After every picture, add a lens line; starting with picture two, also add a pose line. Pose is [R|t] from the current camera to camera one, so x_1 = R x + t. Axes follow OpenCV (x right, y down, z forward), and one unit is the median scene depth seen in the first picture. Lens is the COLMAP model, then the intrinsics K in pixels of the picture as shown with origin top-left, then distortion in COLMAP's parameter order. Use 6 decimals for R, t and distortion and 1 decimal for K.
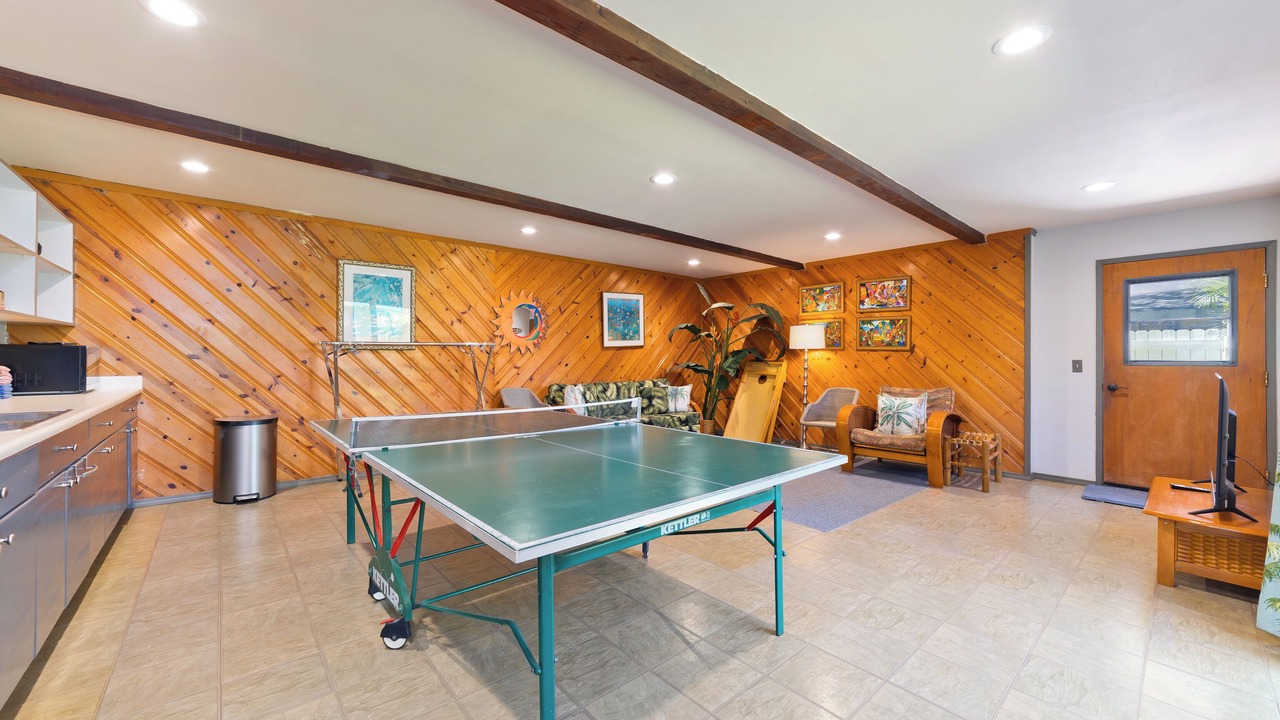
lens RADIAL K [[493.8, 0, 640.1], [0, 493.8, 358.4], [0, 0, 1]] dist [-0.010991, 0.004105]
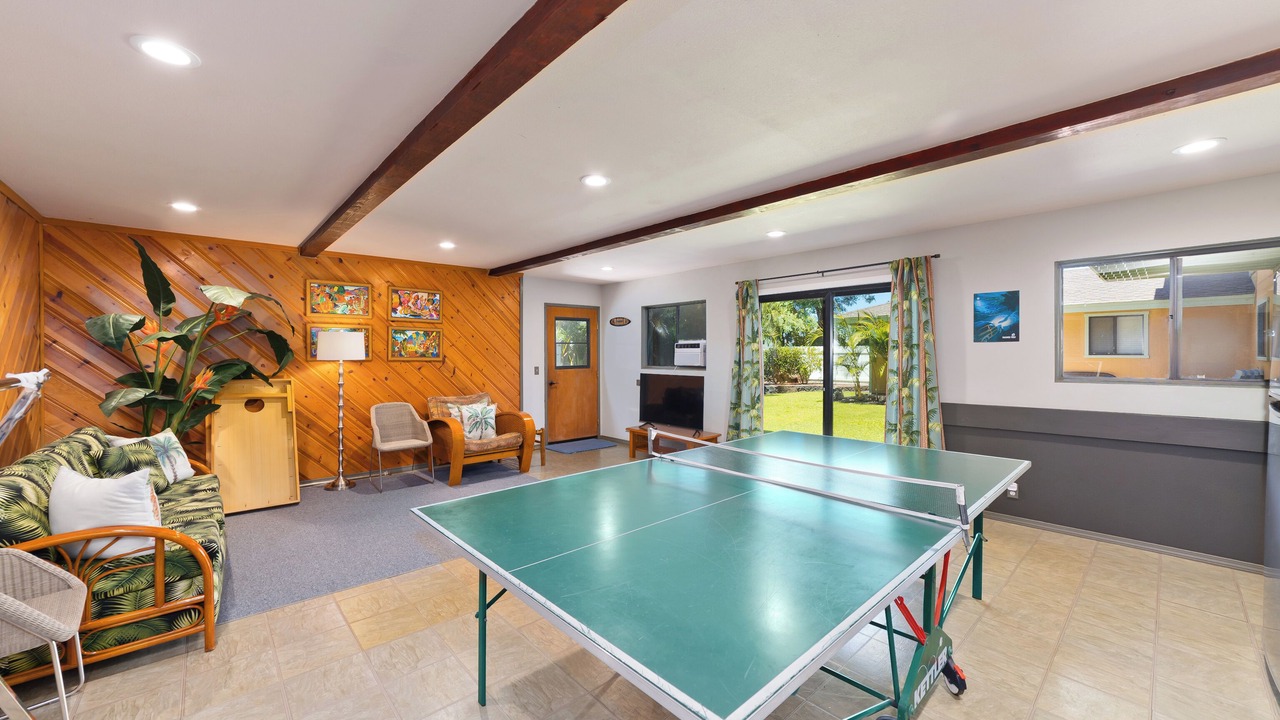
lens RADIAL K [[493.8, 0, 639.7], [0, 493.8, 355.1], [0, 0, 1]] dist [-0.010991, 0.004105]
pose [[-0.010690, -0.004317, 0.999934, -0.501861], [0.008955, 0.999950, 0.004413, -0.028817], [-0.999903, 0.009001, -0.010651, 0.557491]]
